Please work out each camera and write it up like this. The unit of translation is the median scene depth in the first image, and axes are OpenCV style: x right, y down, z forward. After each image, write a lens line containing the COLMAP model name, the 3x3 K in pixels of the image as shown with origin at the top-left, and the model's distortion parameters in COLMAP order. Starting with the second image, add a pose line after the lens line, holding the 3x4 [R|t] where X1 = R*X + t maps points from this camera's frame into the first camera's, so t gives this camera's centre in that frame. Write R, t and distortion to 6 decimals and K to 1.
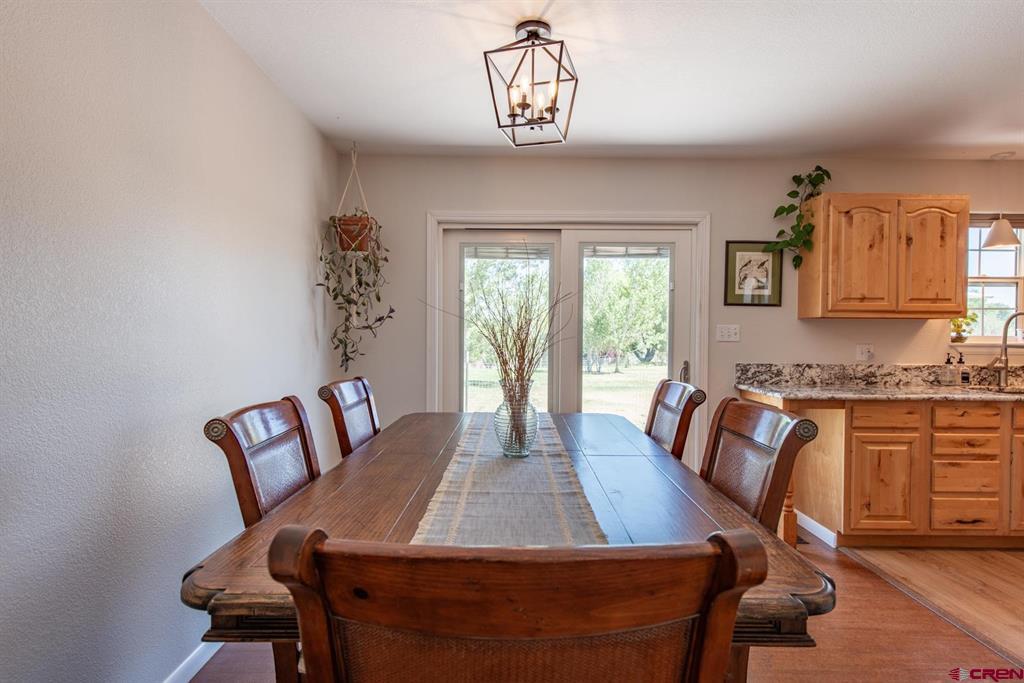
lens RADIAL K [[548.3, 0, 505.3], [0, 548.3, 341.2], [0, 0, 1]] dist [0.005946, -0.005856]
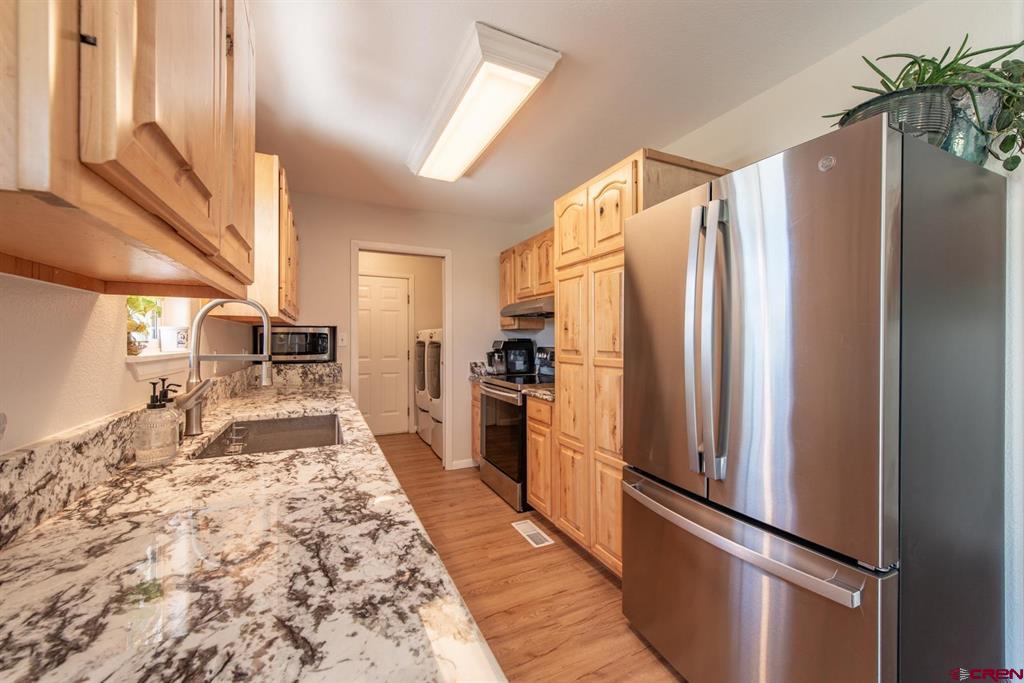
lens RADIAL K [[398.2, 0, 511.5], [0, 398.2, 341.0], [0, 0, 1]] dist [0.010940, -0.003791]
pose [[-0.431454, -0.009460, 0.902085, 0.417069], [0.009815, 0.999837, 0.015179, -0.010713], [-0.902081, 0.015403, -0.431291, 0.875825]]
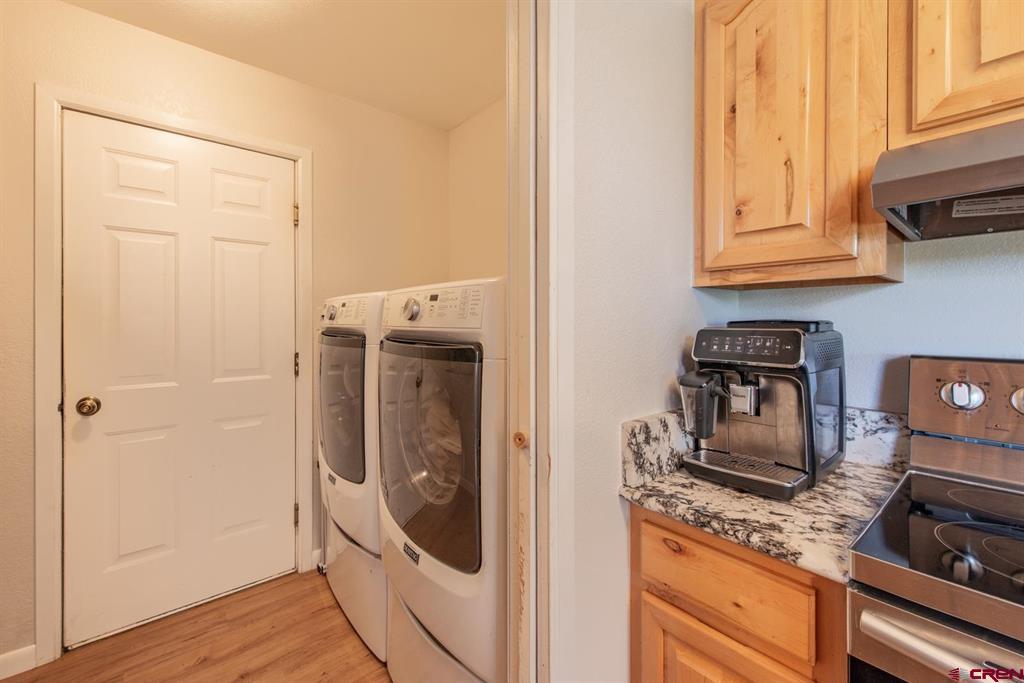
lens RADIAL K [[398.2, 0, 479.0], [0, 398.2, 321.1], [0, 0, 1]] dist [0.010940, -0.003791]
pose [[-0.628361, -0.005698, 0.777901, 1.289510], [0.008430, 0.999865, 0.014134, -0.005537], [-0.777876, 0.015439, -0.628228, 0.738777]]
